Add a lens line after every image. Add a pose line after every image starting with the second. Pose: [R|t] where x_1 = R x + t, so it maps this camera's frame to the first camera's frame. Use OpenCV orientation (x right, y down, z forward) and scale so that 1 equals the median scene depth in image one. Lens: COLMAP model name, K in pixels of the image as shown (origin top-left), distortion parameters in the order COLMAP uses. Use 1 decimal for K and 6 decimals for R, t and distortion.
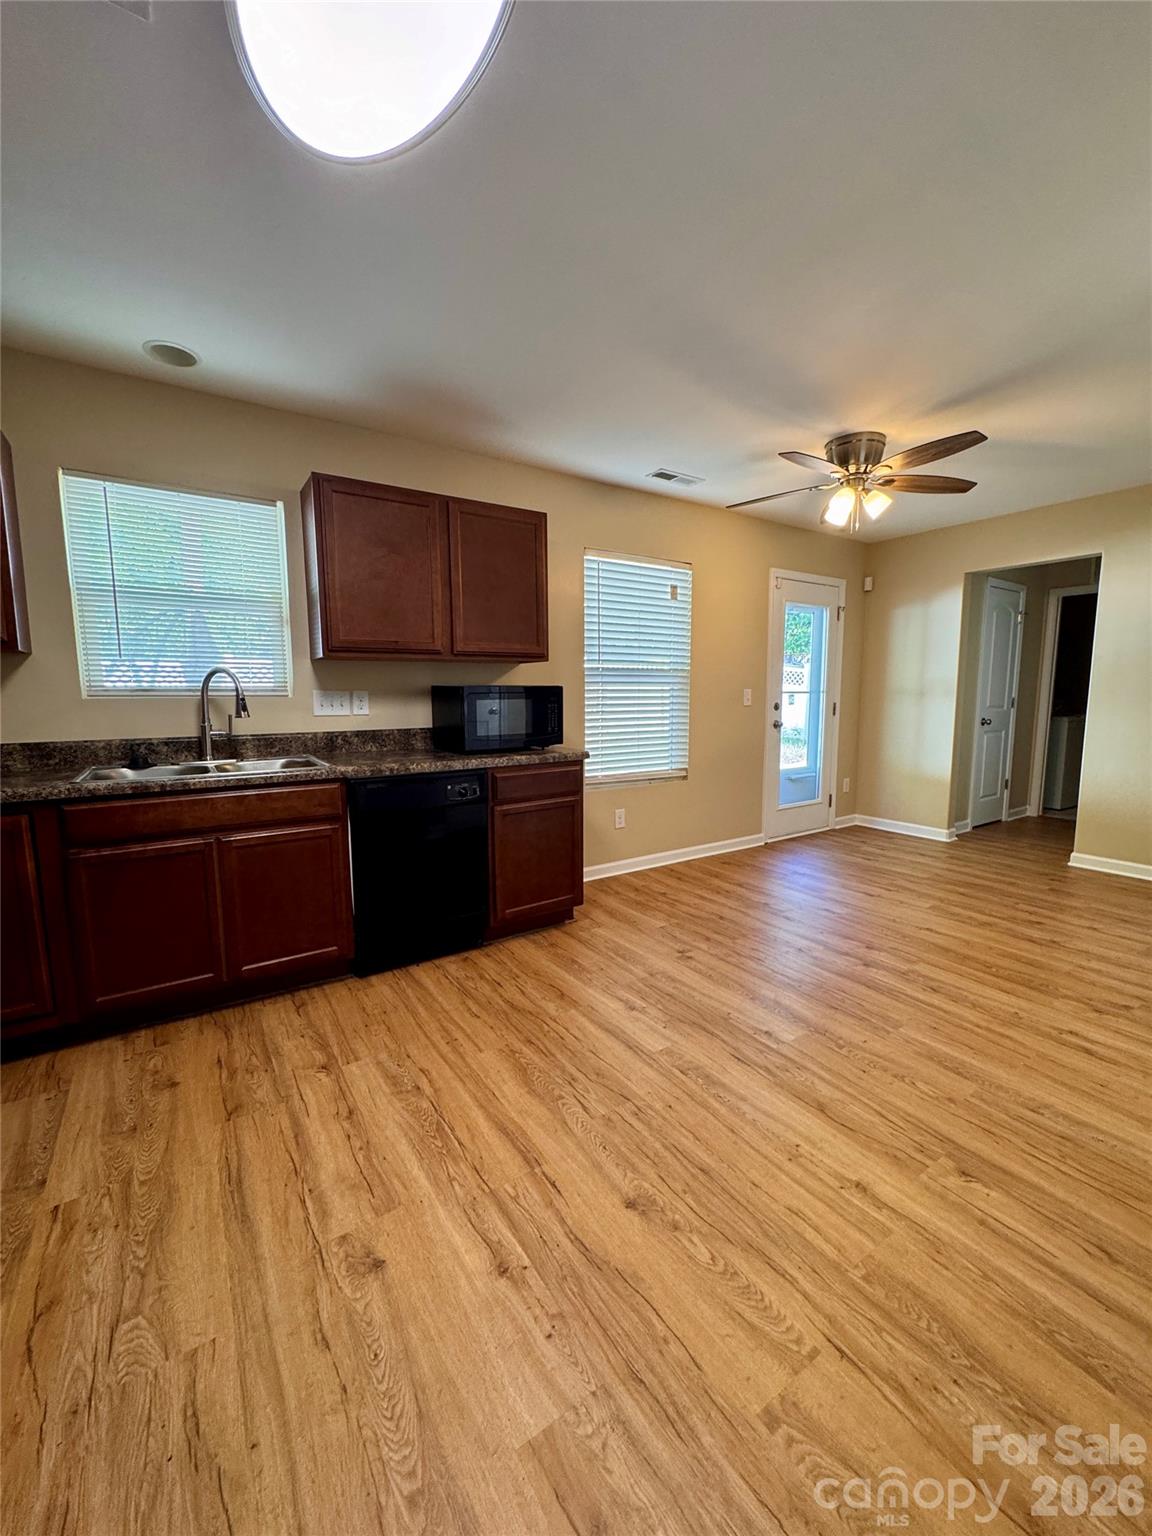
lens RADIAL K [[617.8, 0, 576.0], [0, 617.8, 768.0], [0, 0, 1]] dist [-0.000051, 0.000119]
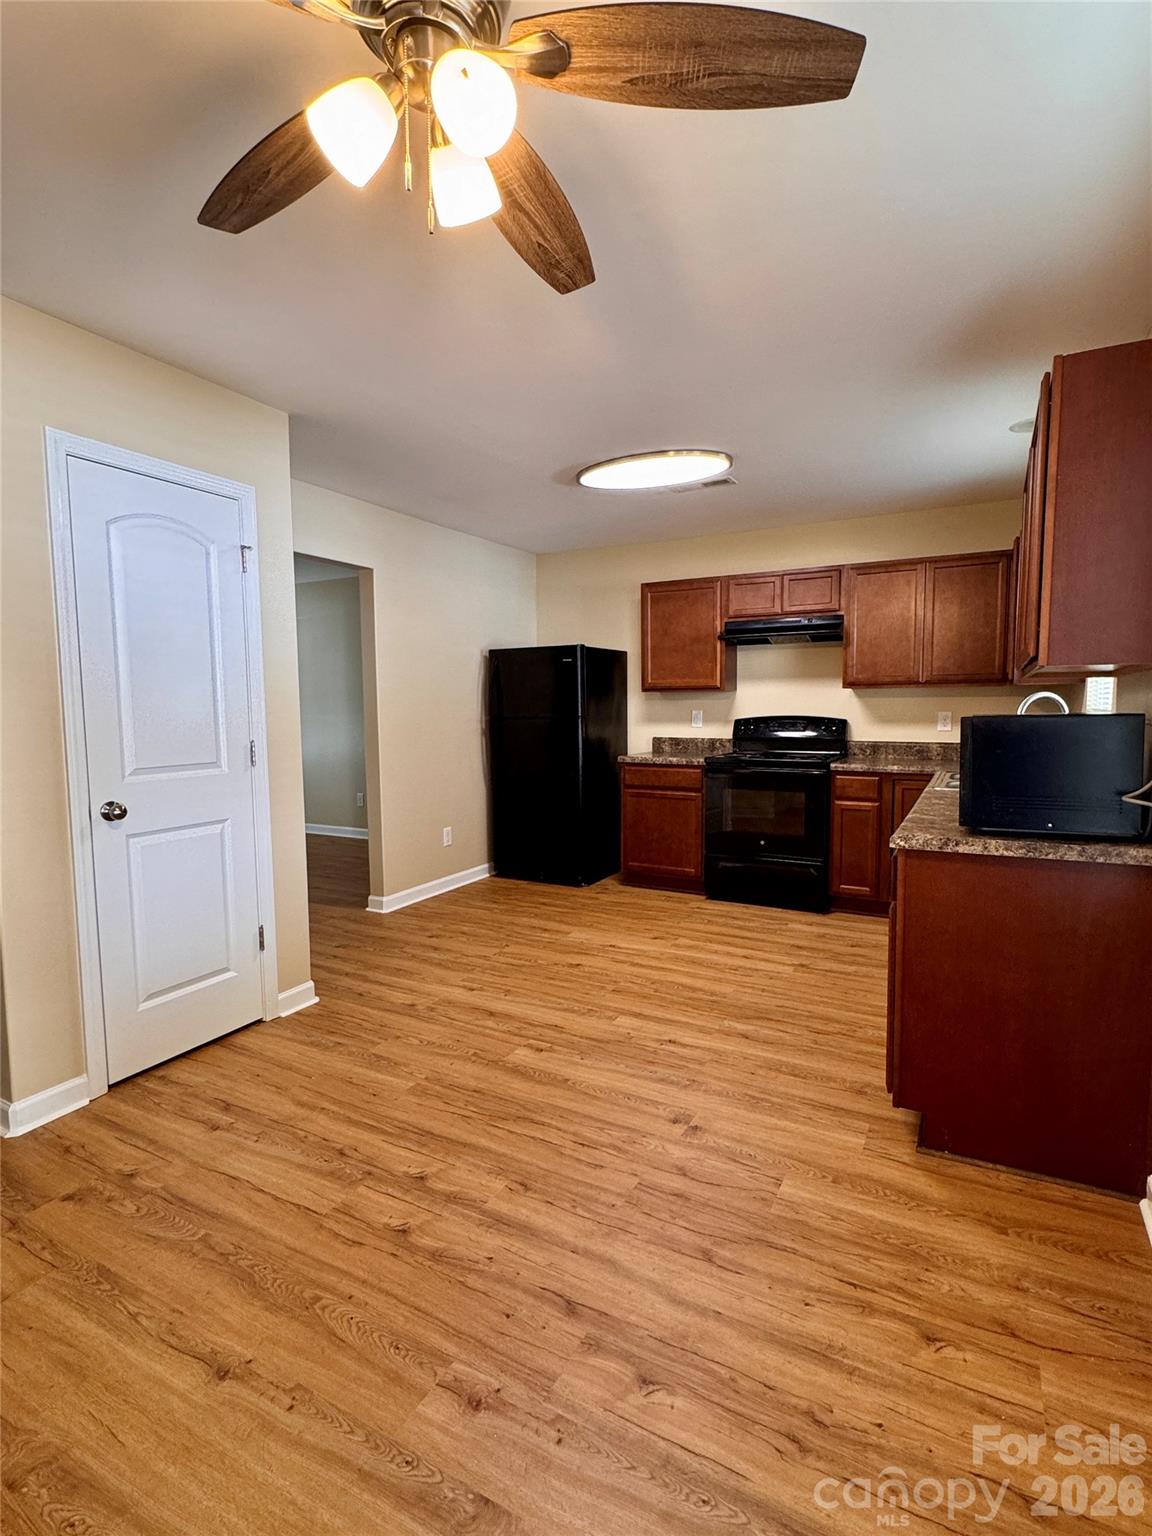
lens RADIAL K [[747.8, 0, 576.0], [0, 747.8, 768.0], [0, 0, 1]] dist [0.000629, 0.000092]
pose [[-0.884783, 0.049017, -0.463417, 0.873384], [-0.048567, 0.979337, 0.196314, -0.304225], [0.463465, 0.196203, -0.864121, 2.164347]]
